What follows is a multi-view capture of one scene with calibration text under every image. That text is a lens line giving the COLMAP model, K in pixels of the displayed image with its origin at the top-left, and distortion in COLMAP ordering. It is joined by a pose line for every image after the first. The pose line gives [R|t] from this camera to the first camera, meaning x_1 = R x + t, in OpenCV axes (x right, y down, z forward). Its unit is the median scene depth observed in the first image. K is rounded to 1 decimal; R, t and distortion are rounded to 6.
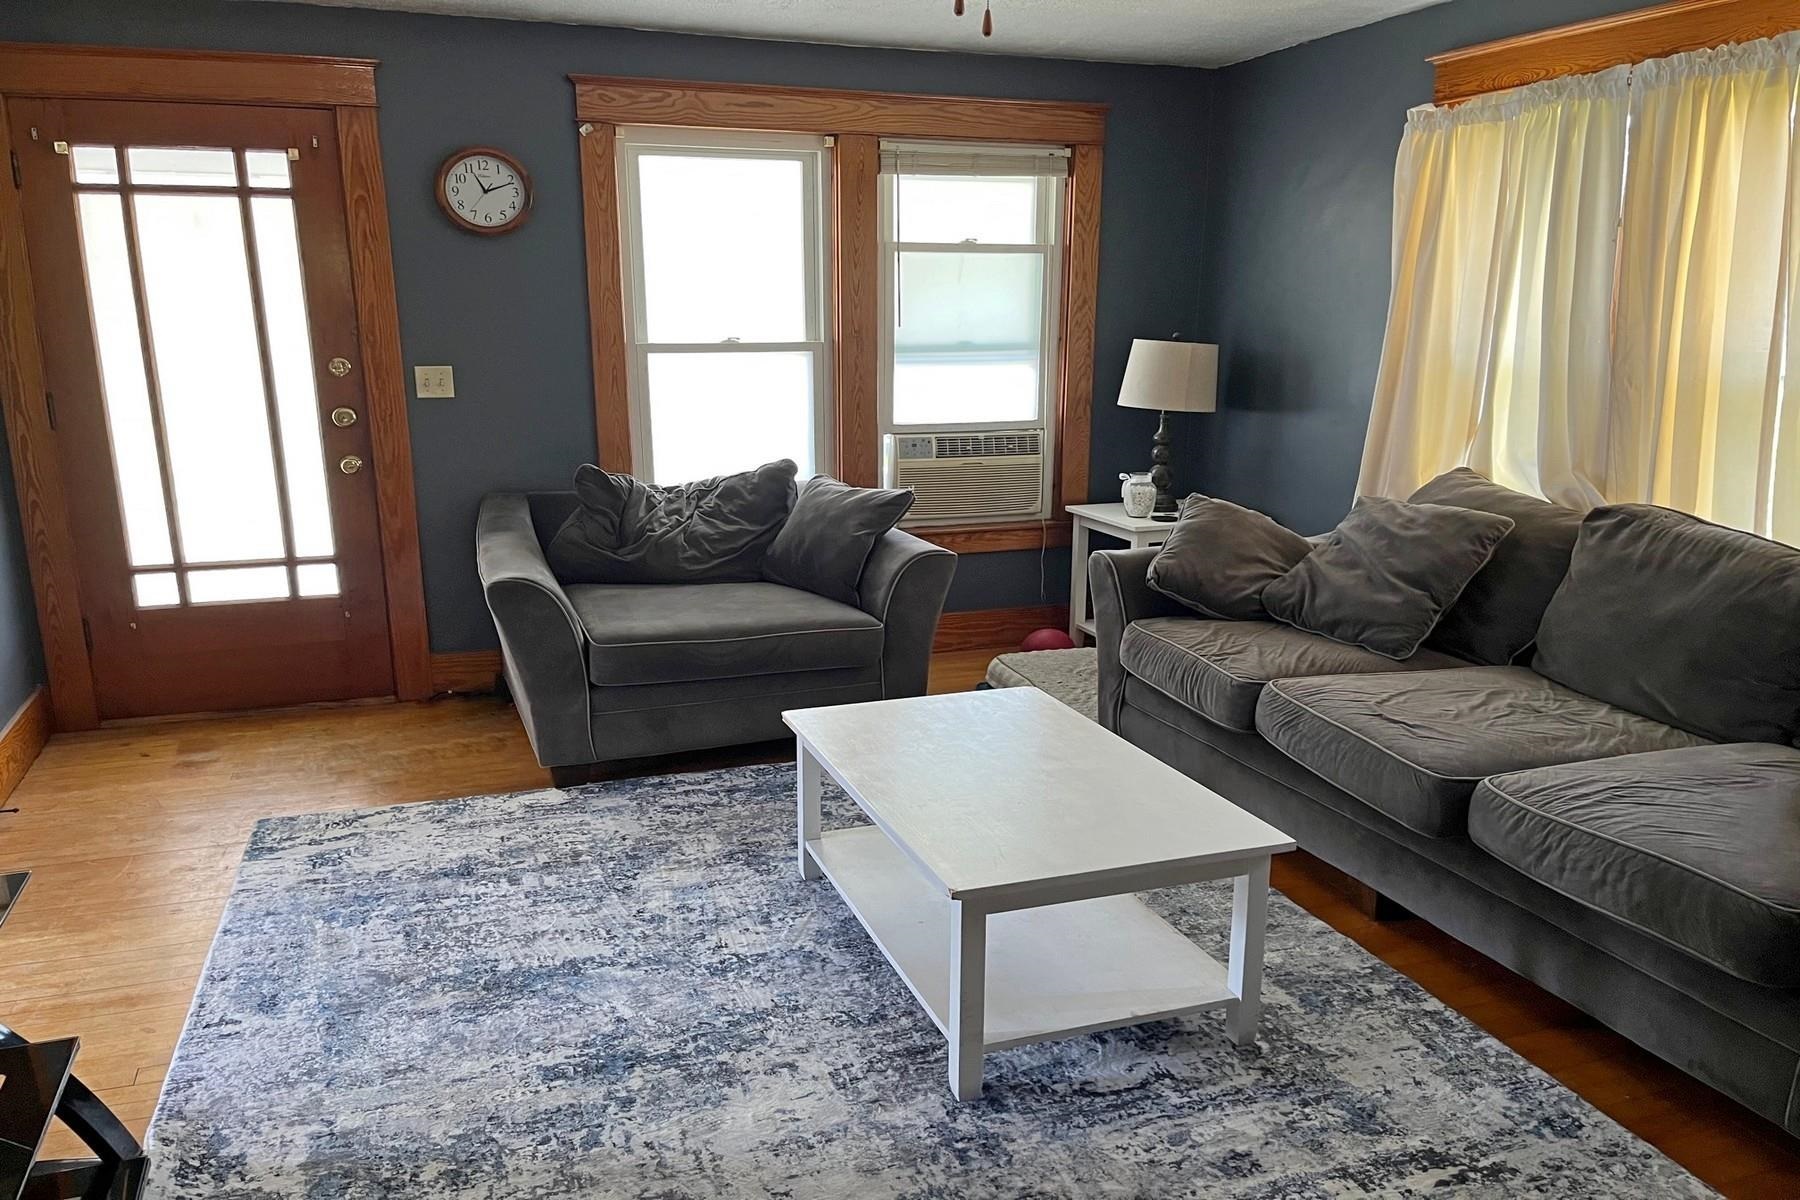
lens RADIAL K [[1387.0, 0, 858.3], [0, 1387.0, 668.8], [0, 0, 1]] dist [0.108442, -0.146385]
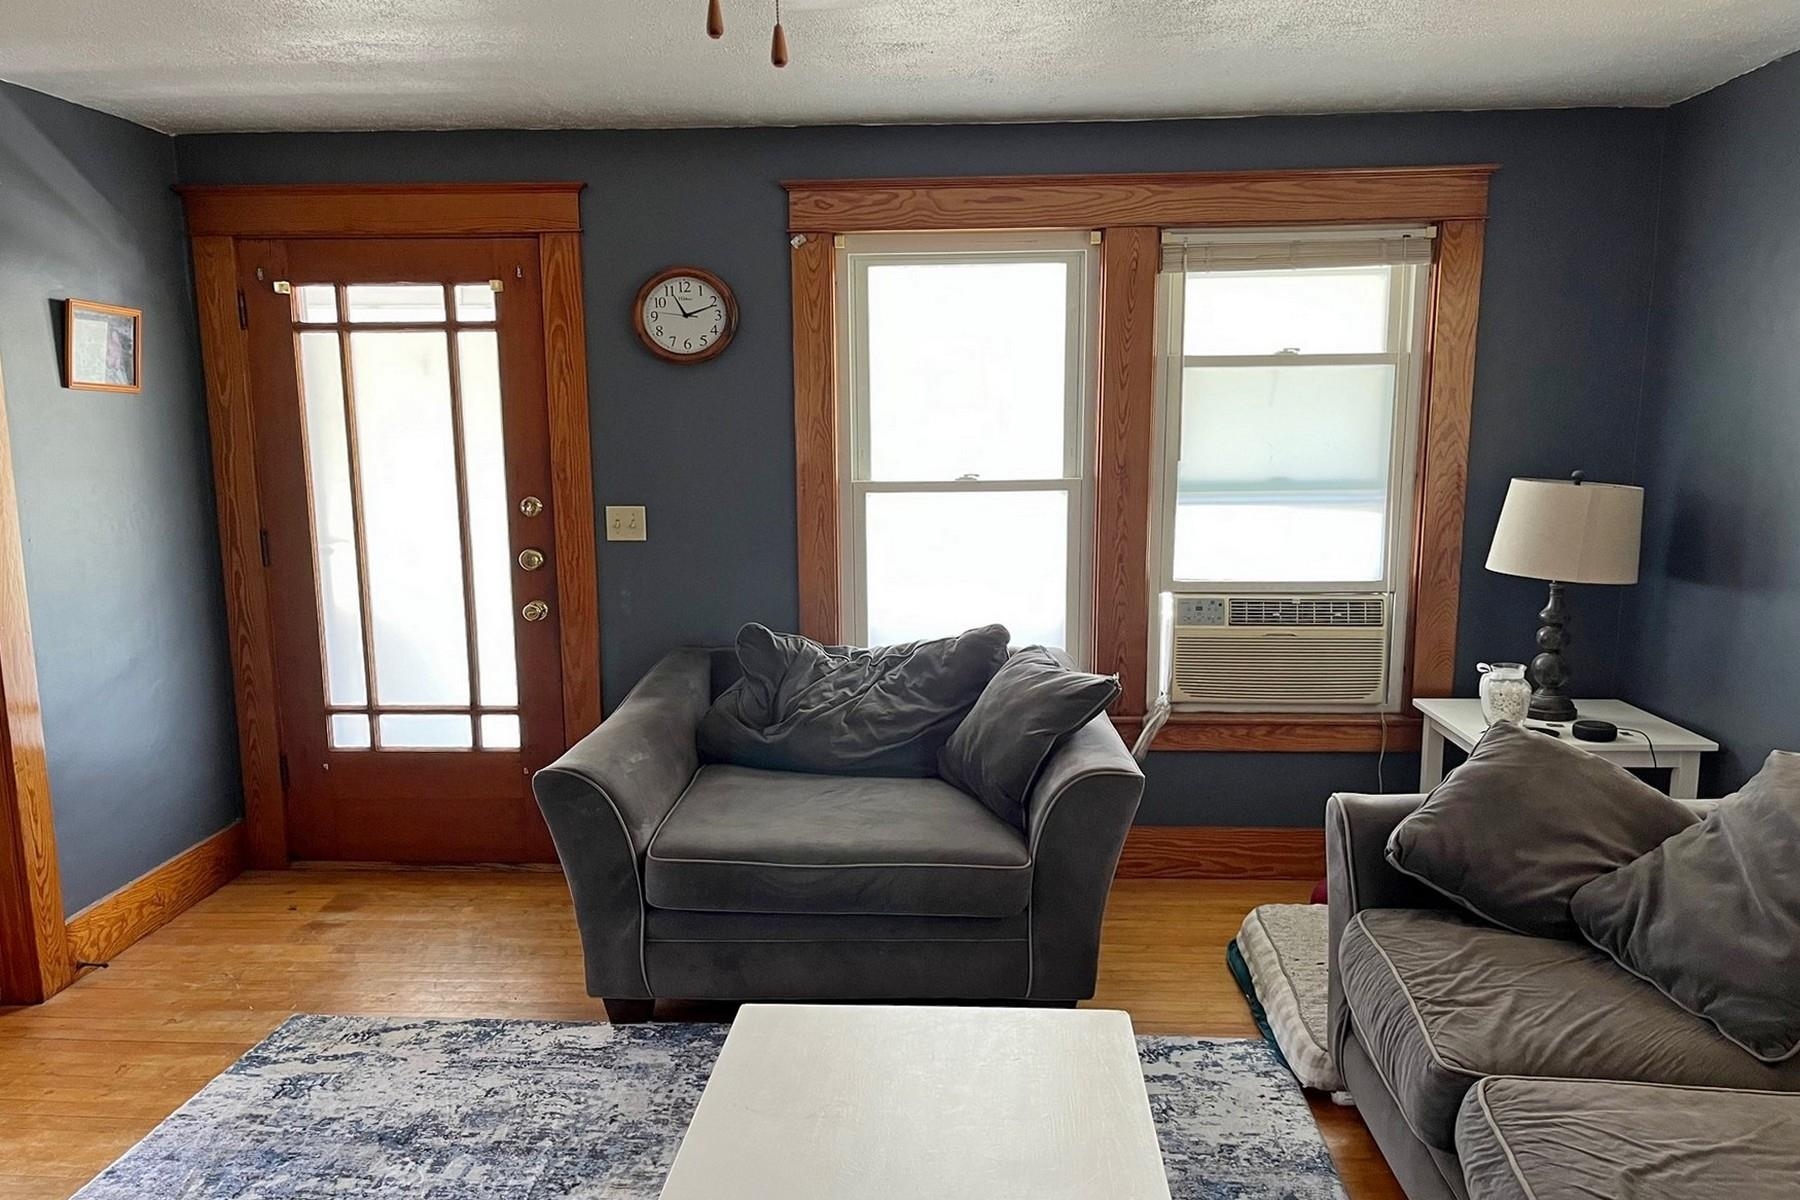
lens RADIAL K [[1407.5, 0, 874.8], [0, 1407.5, 650.5], [0, 0, 1]] dist [0.064933, -0.083528]
pose [[0.920003, 0.057254, -0.387705, 0.205339], [-0.089564, 0.993807, -0.065772, -0.079336], [0.381539, 0.095235, 0.919434, 0.240412]]
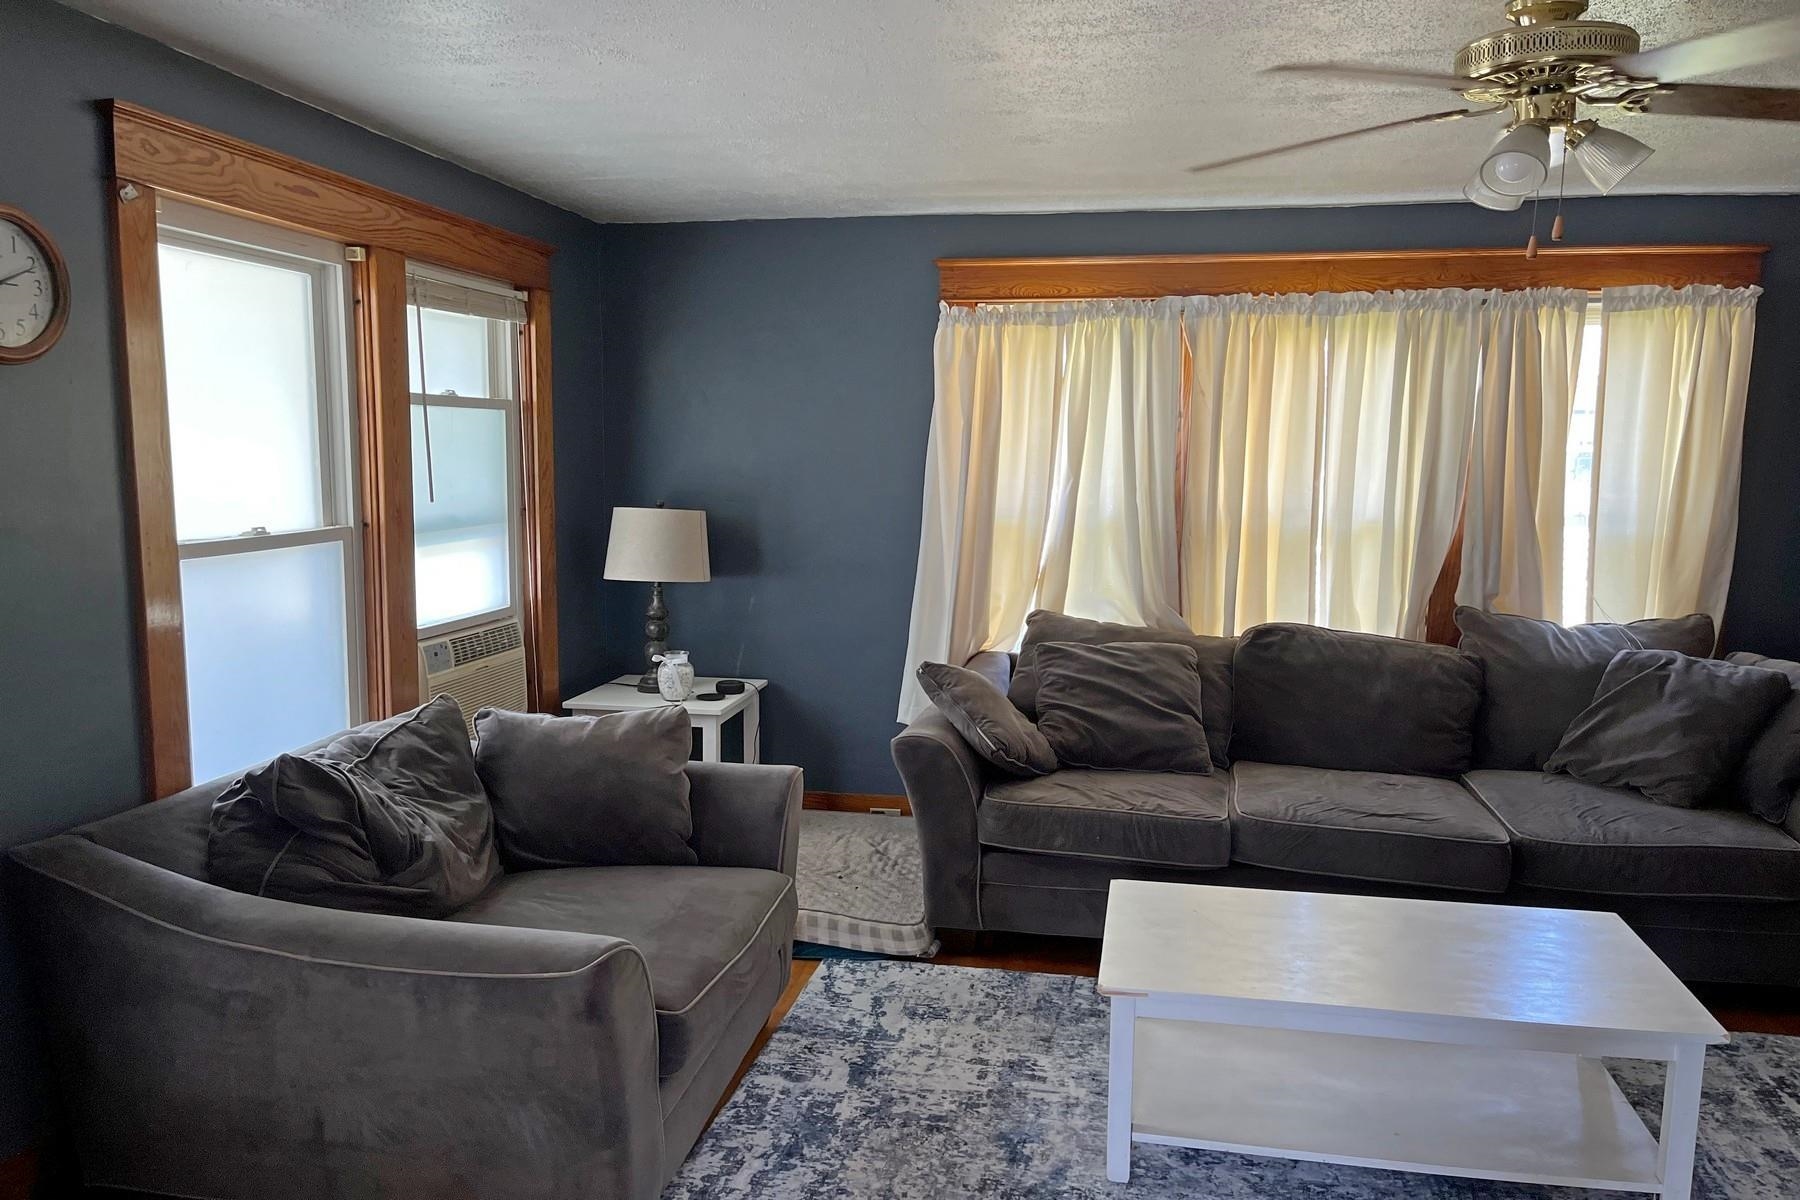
lens RADIAL K [[1407.5, 0, 874.8], [0, 1407.5, 650.5], [0, 0, 1]] dist [0.064933, -0.083528]
pose [[0.483645, -0.125595, 0.866206, -0.581878], [0.212735, 0.976843, 0.022856, -0.149261], [-0.849018, 0.173218, 0.499164, 0.484225]]
